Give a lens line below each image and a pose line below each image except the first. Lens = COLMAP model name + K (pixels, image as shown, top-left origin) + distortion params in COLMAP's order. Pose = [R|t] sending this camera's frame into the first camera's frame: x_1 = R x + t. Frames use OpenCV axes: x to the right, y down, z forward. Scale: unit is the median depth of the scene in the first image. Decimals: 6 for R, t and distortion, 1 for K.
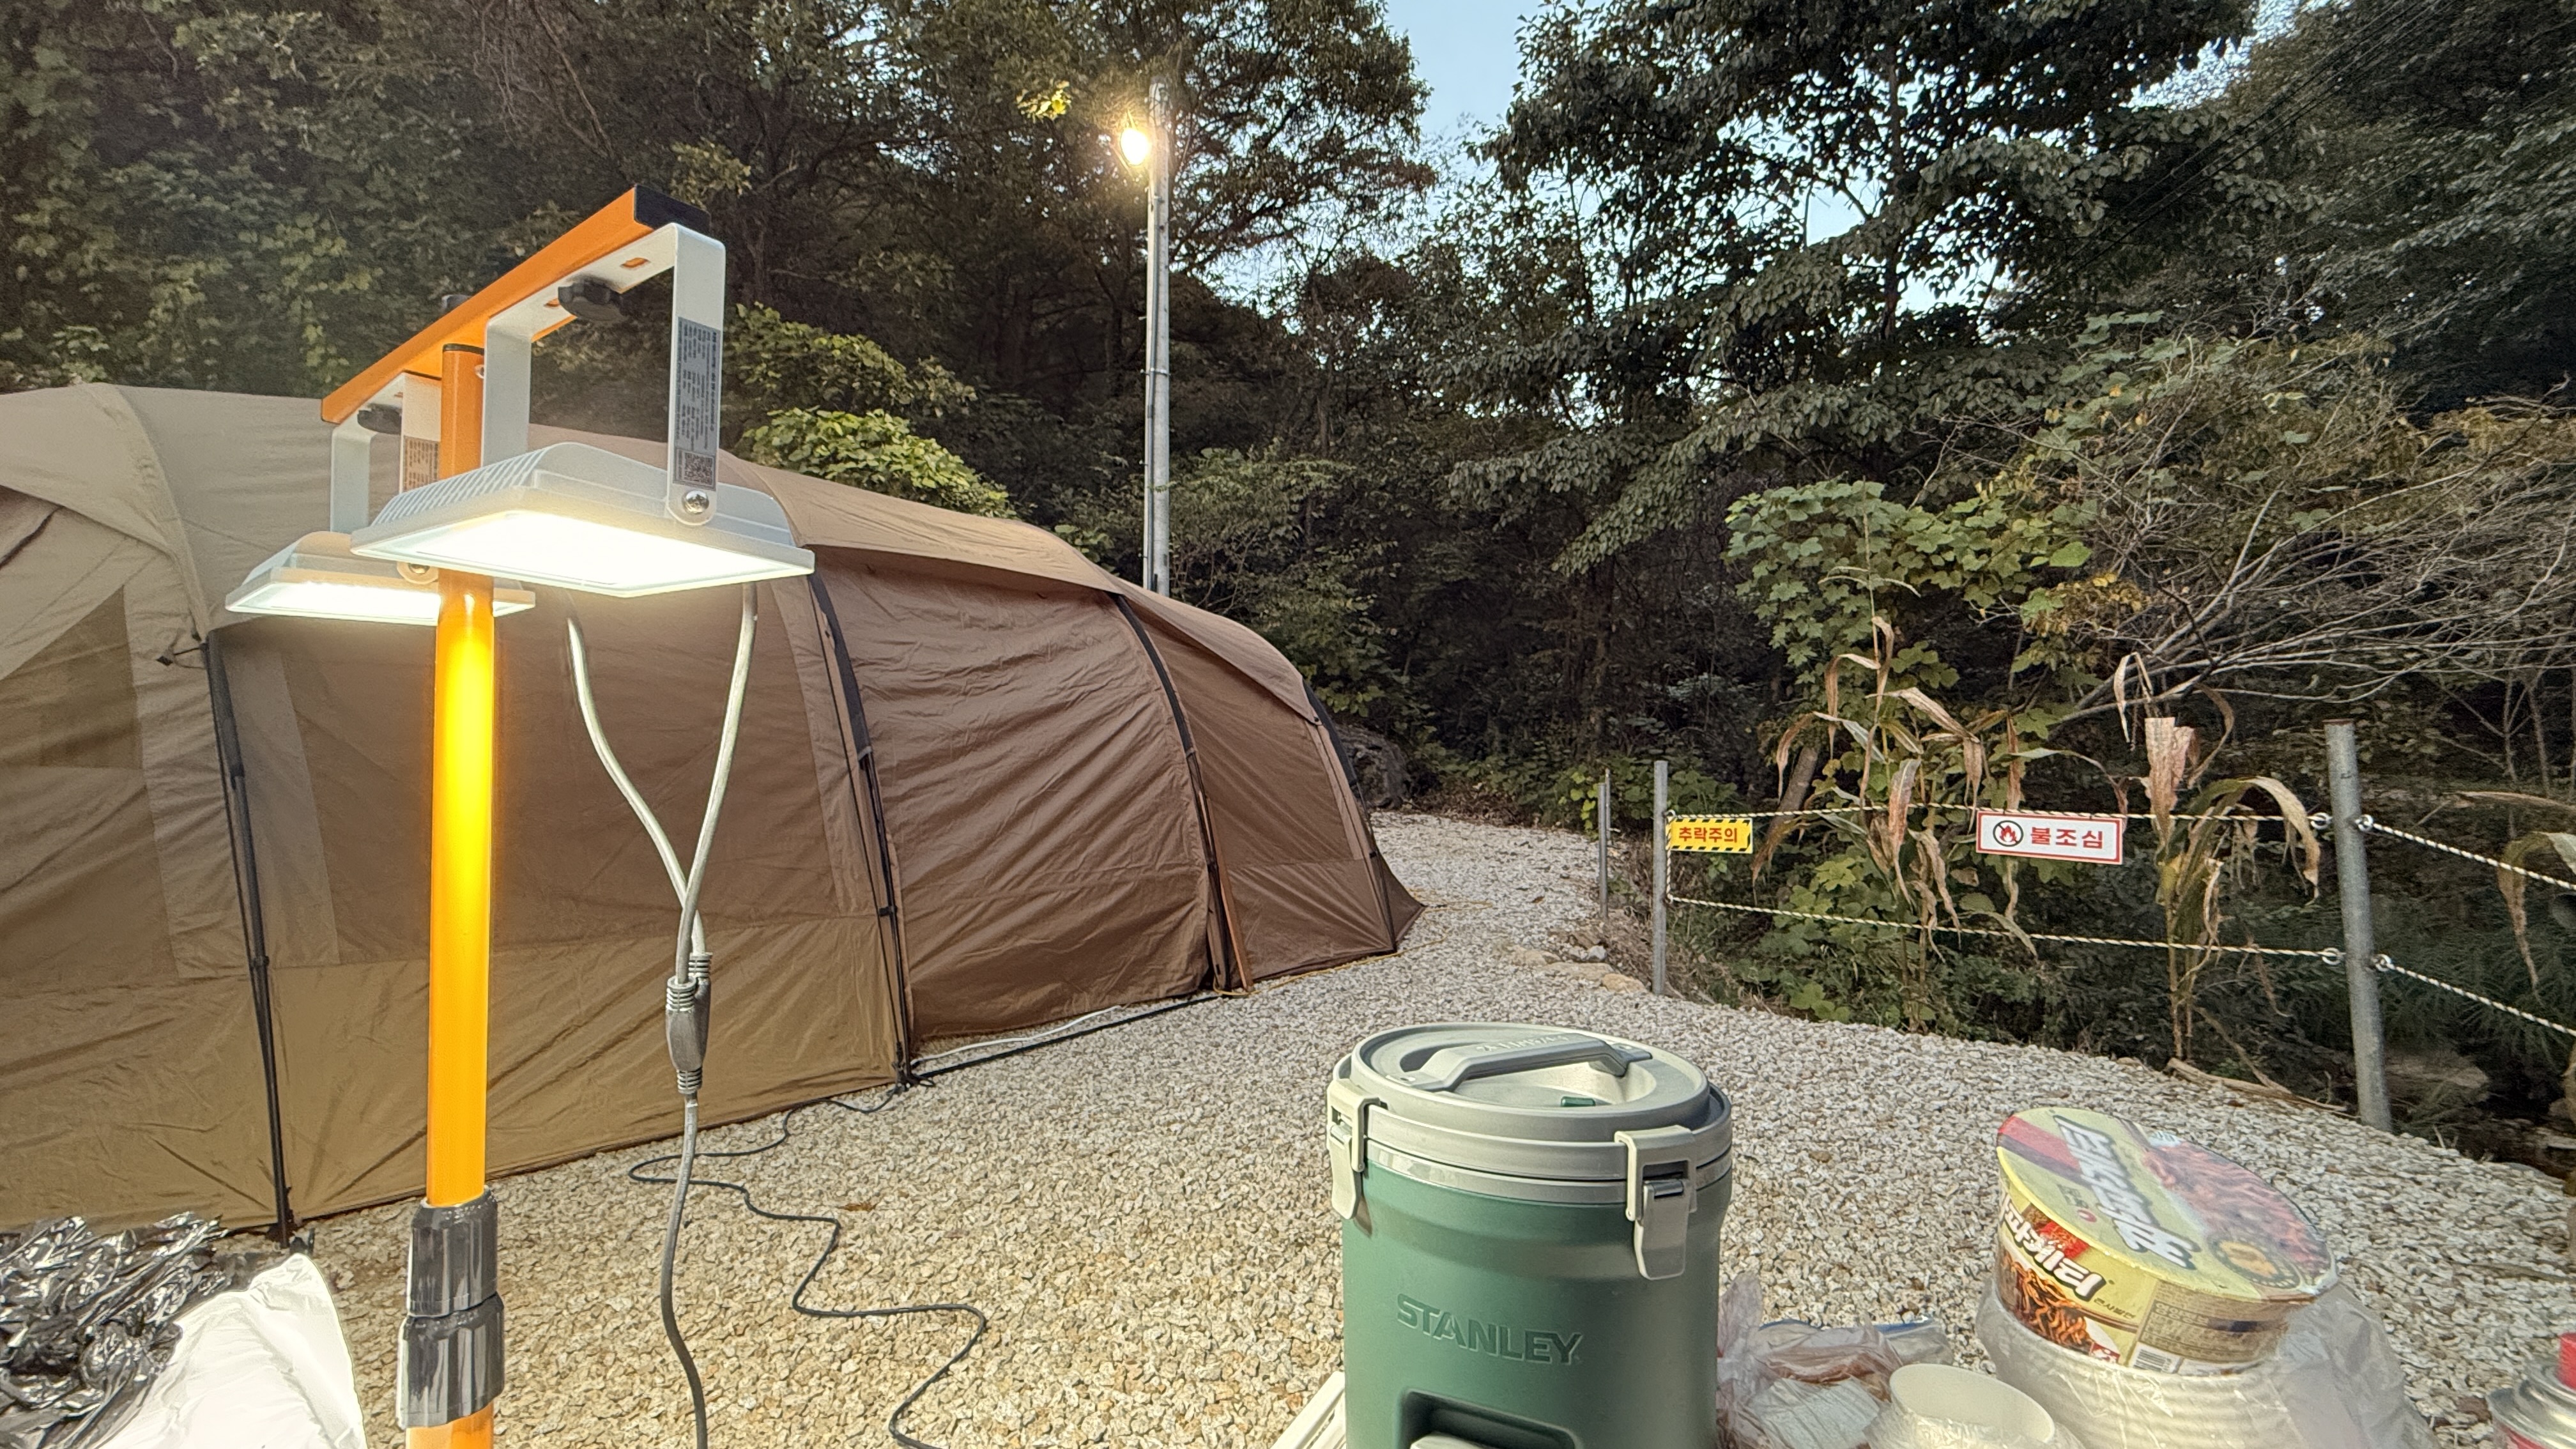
lens RADIAL K [[954.1, 0, 1283.6], [0, 954.1, 726.9], [0, 0, 1]] dist [0.003448, 0.000087]
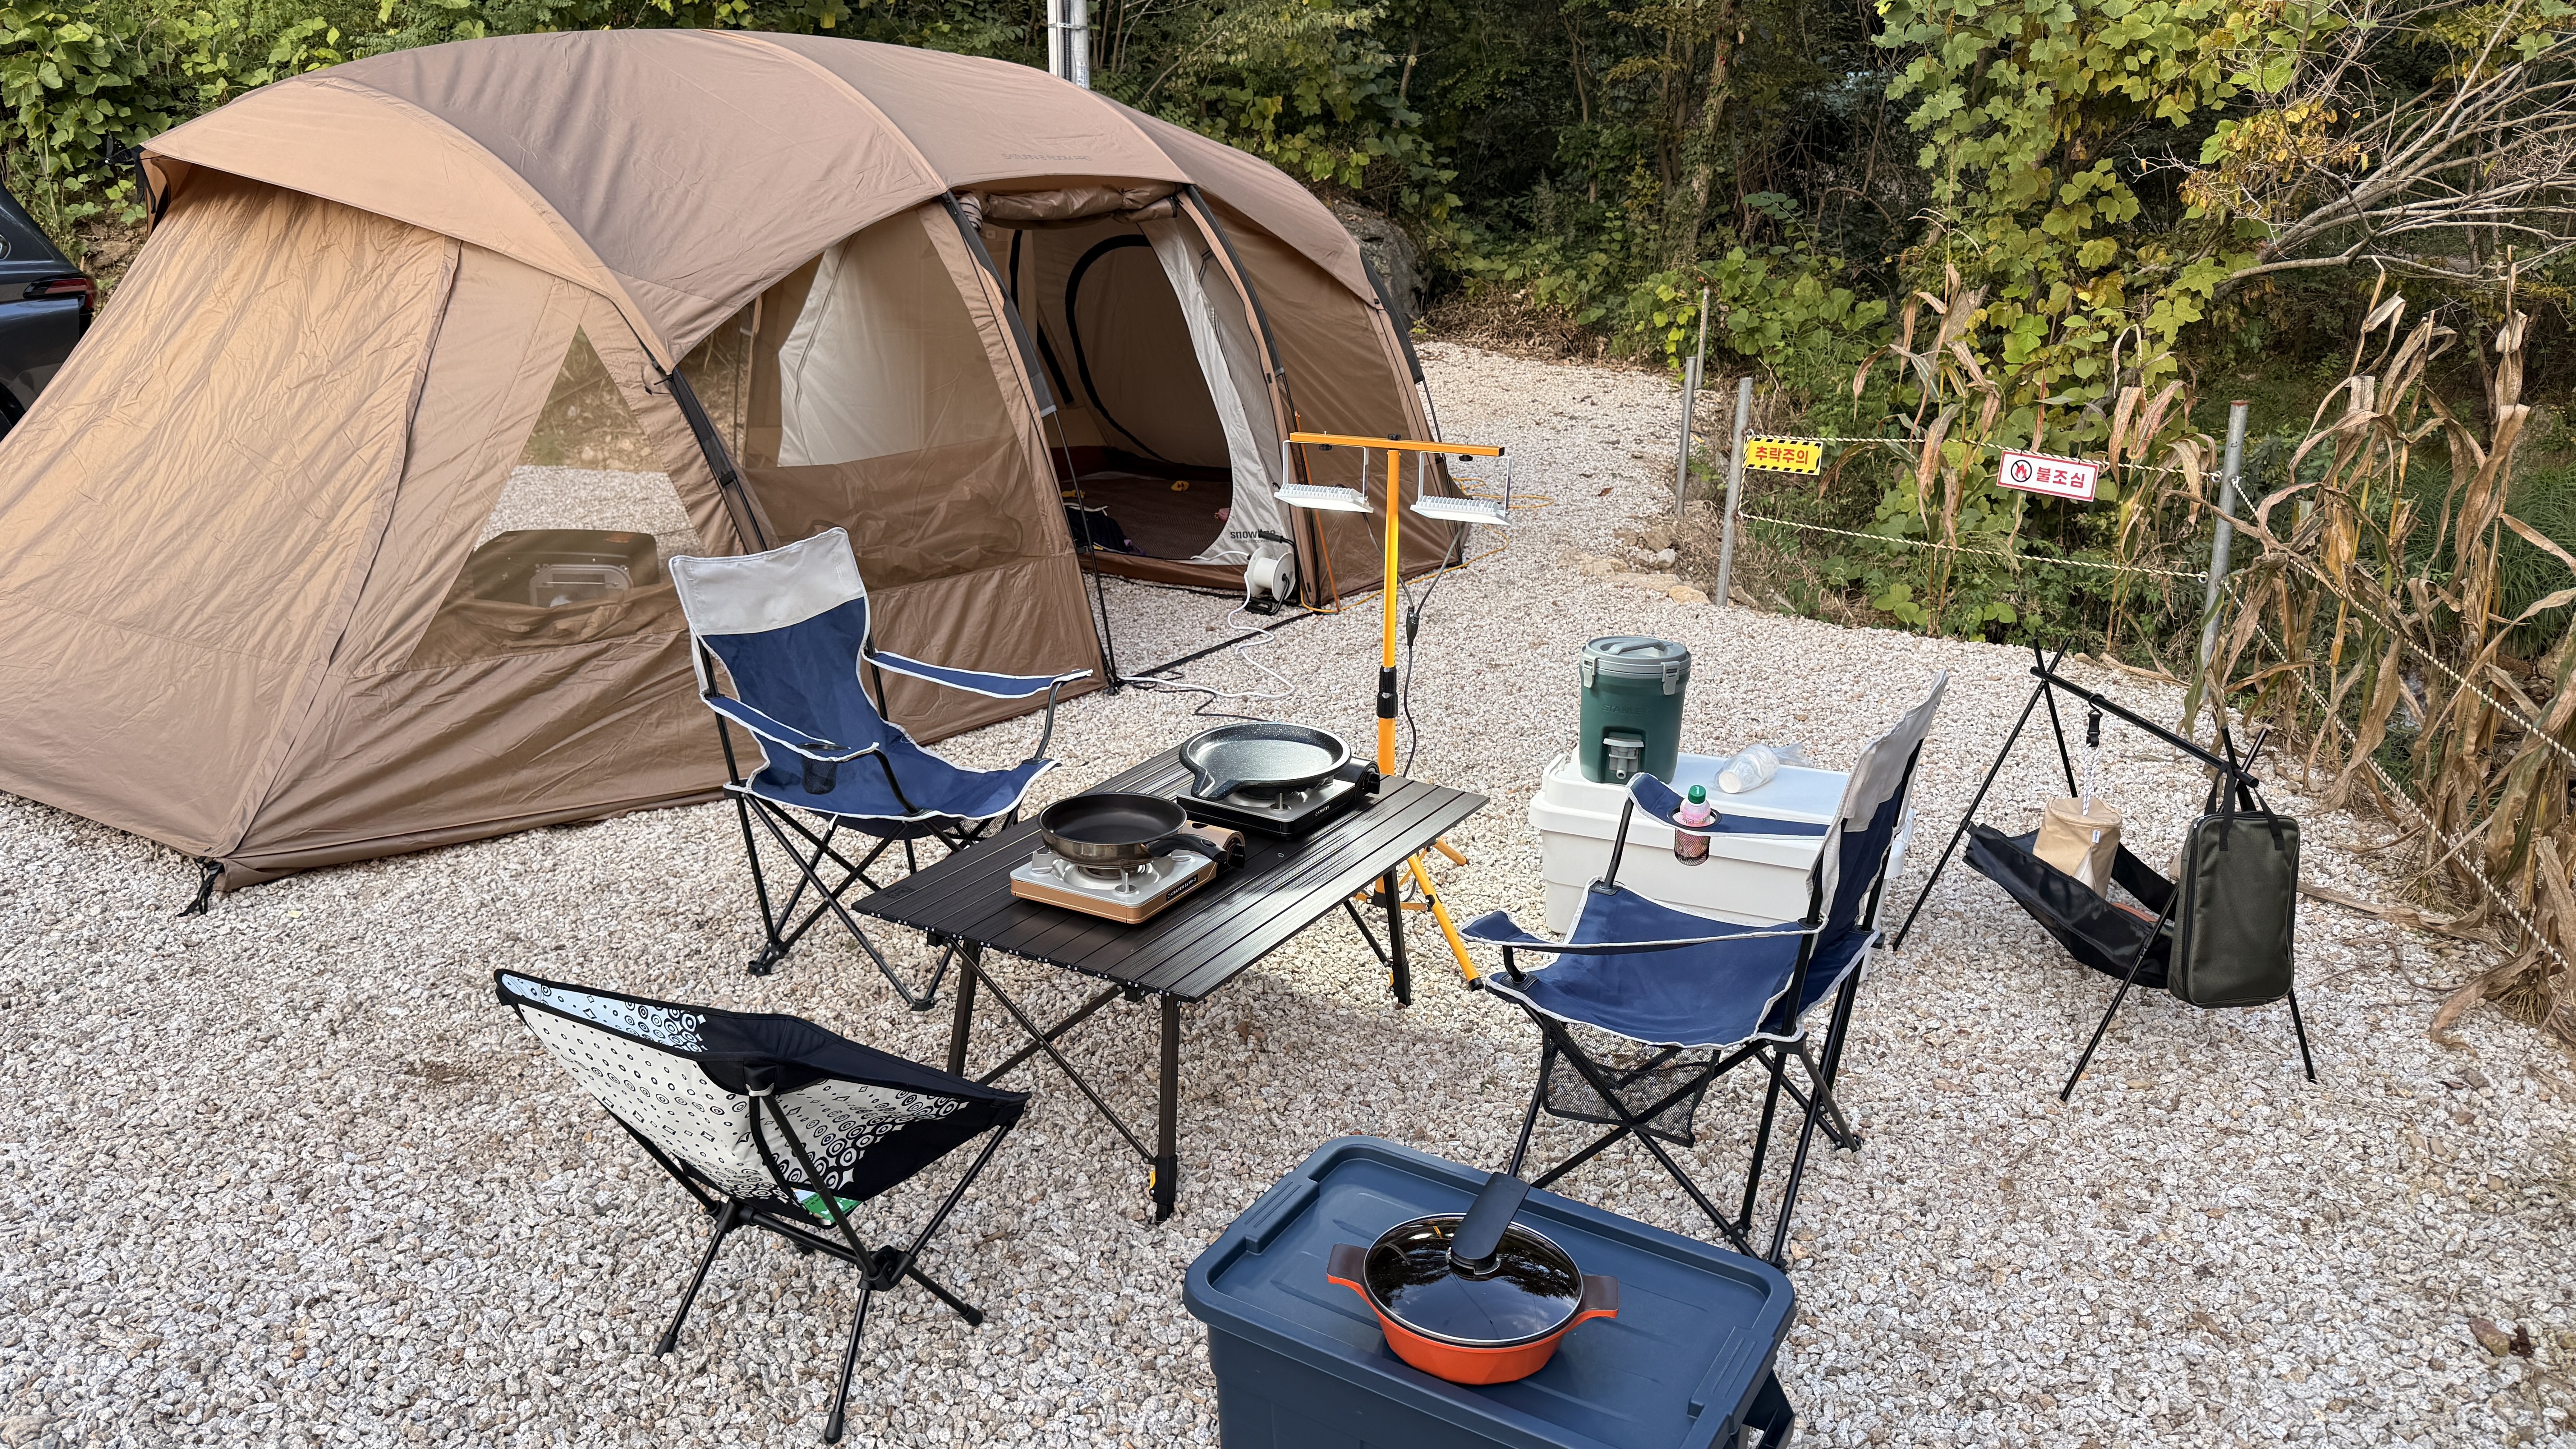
lens RADIAL K [[1807.4, 0, 1286.8], [0, 1807.4, 727.7], [0, 0, 1]] dist [0.000905, -0.006042]
pose [[0.994843, -0.018370, 0.099751, -0.176864], [-0.017395, 0.937991, 0.346223, -0.171272], [-0.099926, -0.346173, 0.932834, -0.536174]]
